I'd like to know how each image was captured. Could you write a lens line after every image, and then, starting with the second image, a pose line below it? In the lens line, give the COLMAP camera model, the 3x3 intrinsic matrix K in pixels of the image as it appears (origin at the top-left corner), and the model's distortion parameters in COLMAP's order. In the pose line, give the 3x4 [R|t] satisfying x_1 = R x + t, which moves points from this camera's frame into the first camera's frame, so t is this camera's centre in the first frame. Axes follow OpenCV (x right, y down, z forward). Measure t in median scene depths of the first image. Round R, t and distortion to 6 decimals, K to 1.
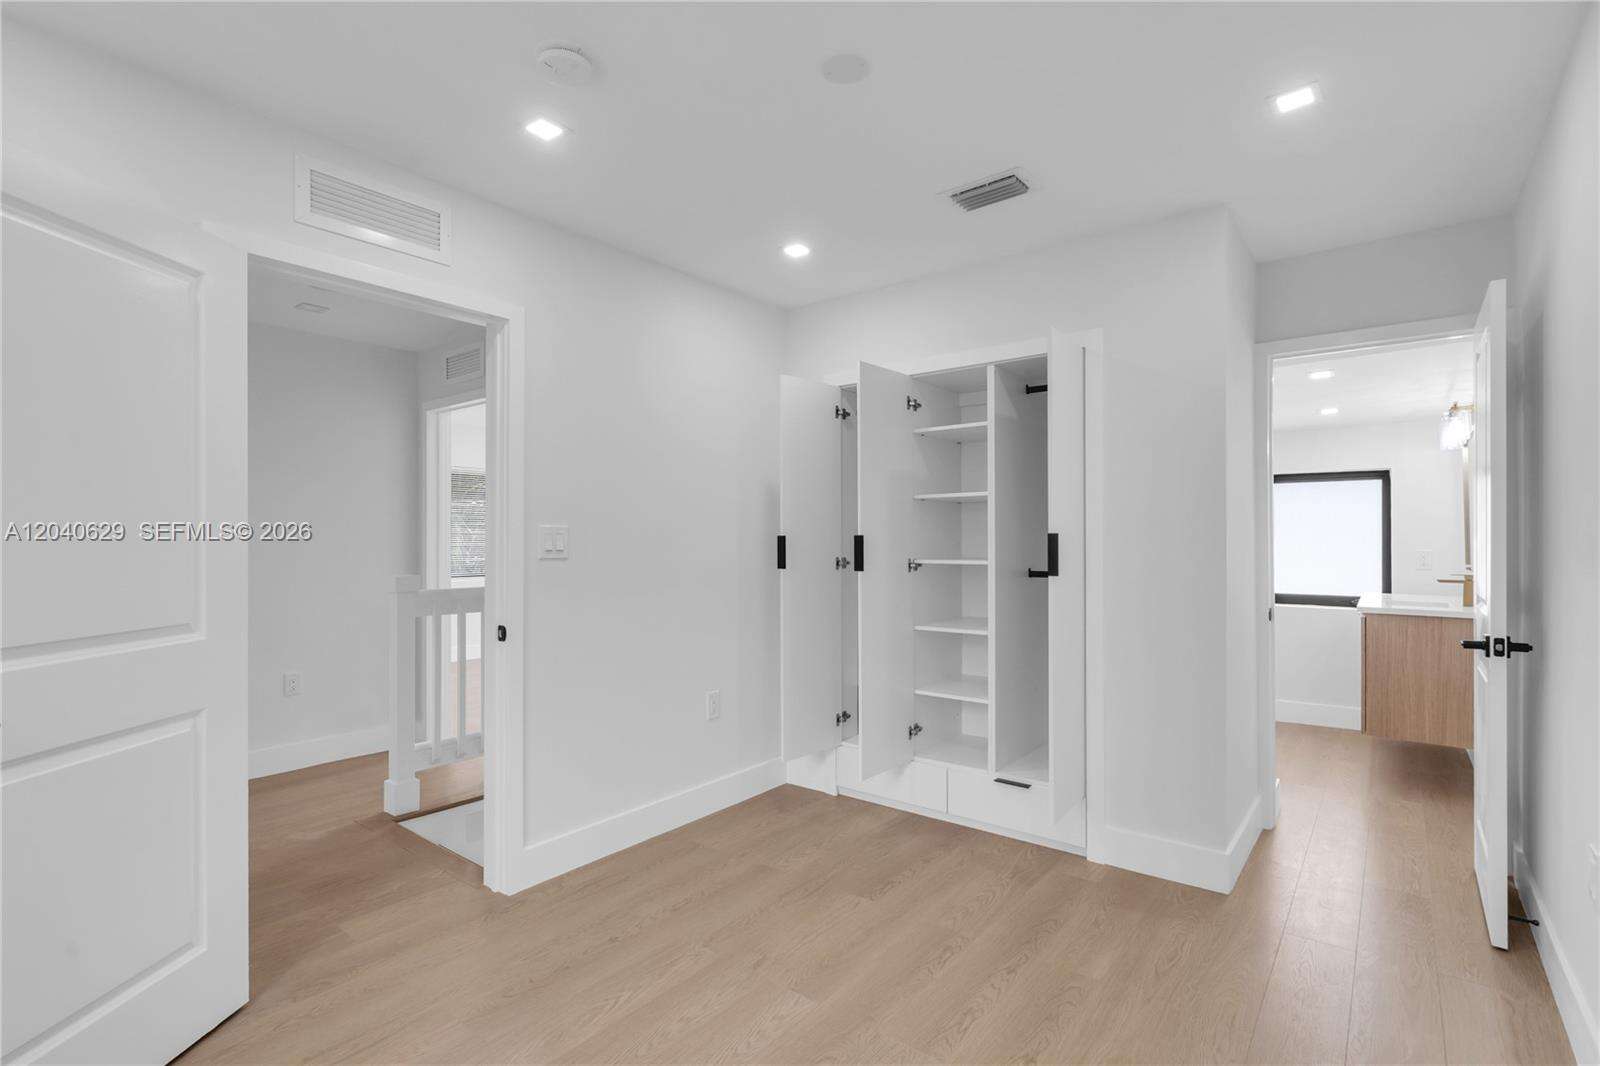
lens RADIAL K [[752.1, 0, 794.7], [0, 752.1, 541.3], [0, 0, 1]] dist [0.001158, -0.000340]
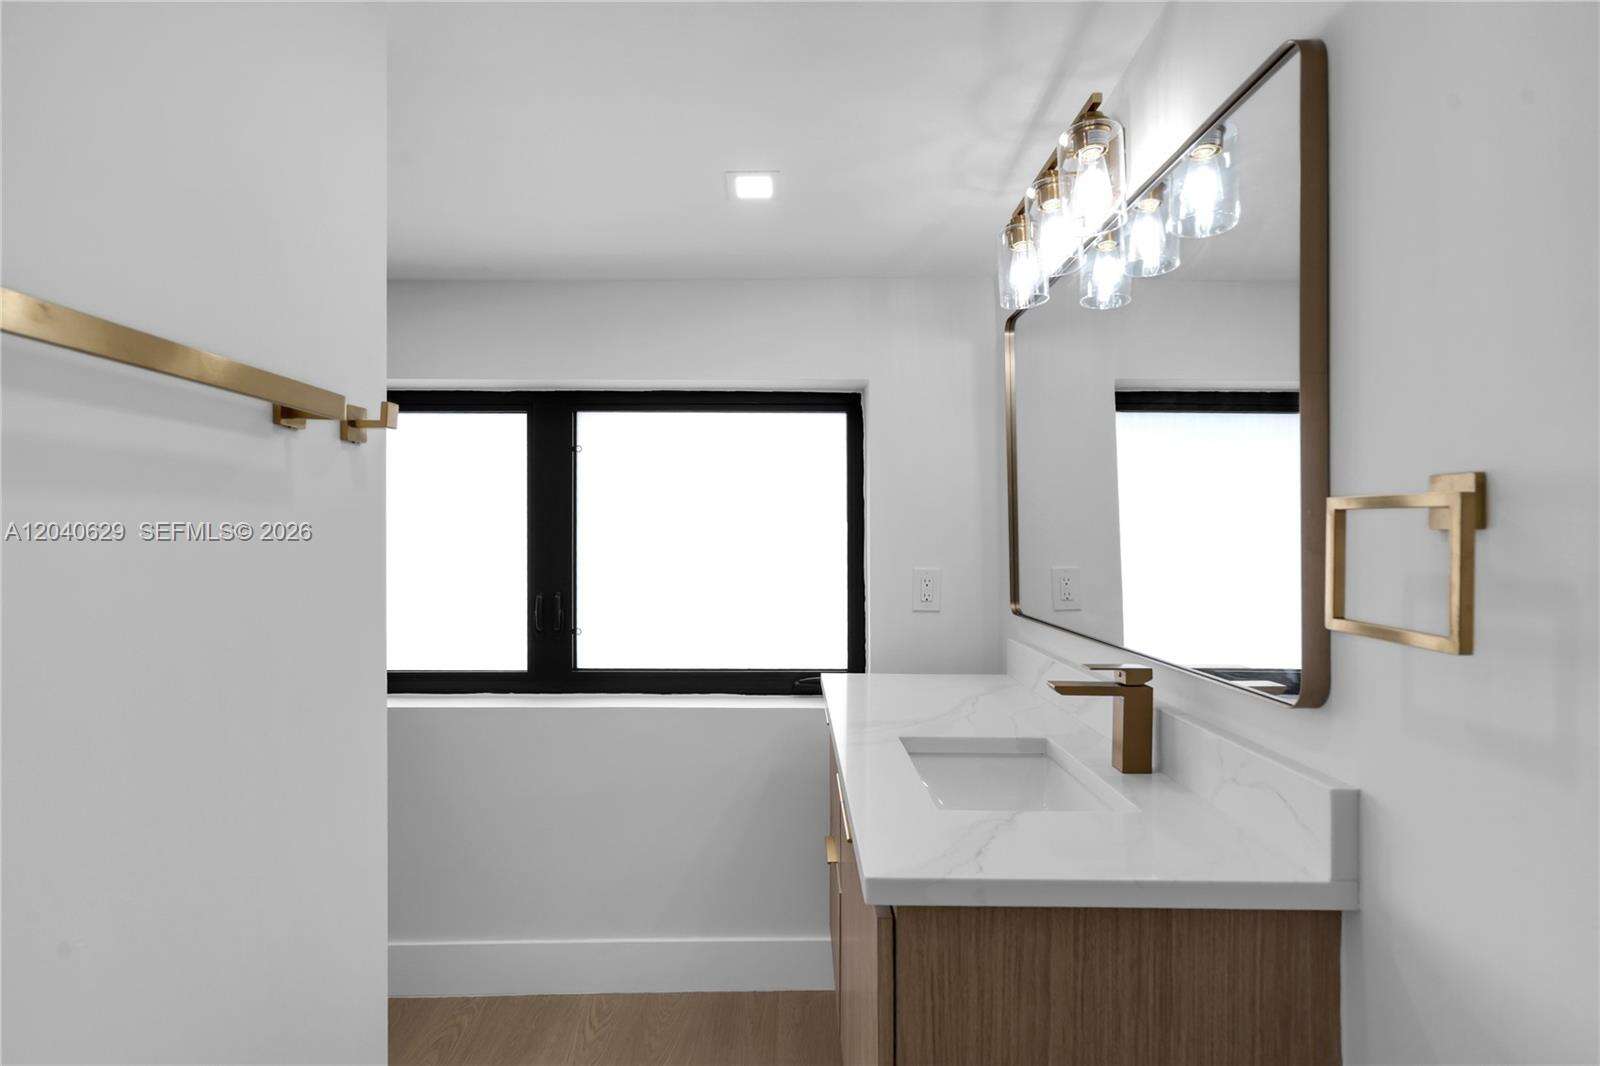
lens RADIAL K [[752.1, 0, 794.7], [0, 752.1, 541.3], [0, 0, 1]] dist [0.001158, -0.000340]
pose [[0.776921, 0.007992, 0.629547, 0.505238], [-0.001540, 0.999941, -0.010794, -0.001523], [-0.629596, 0.007417, 0.776887, 0.713790]]
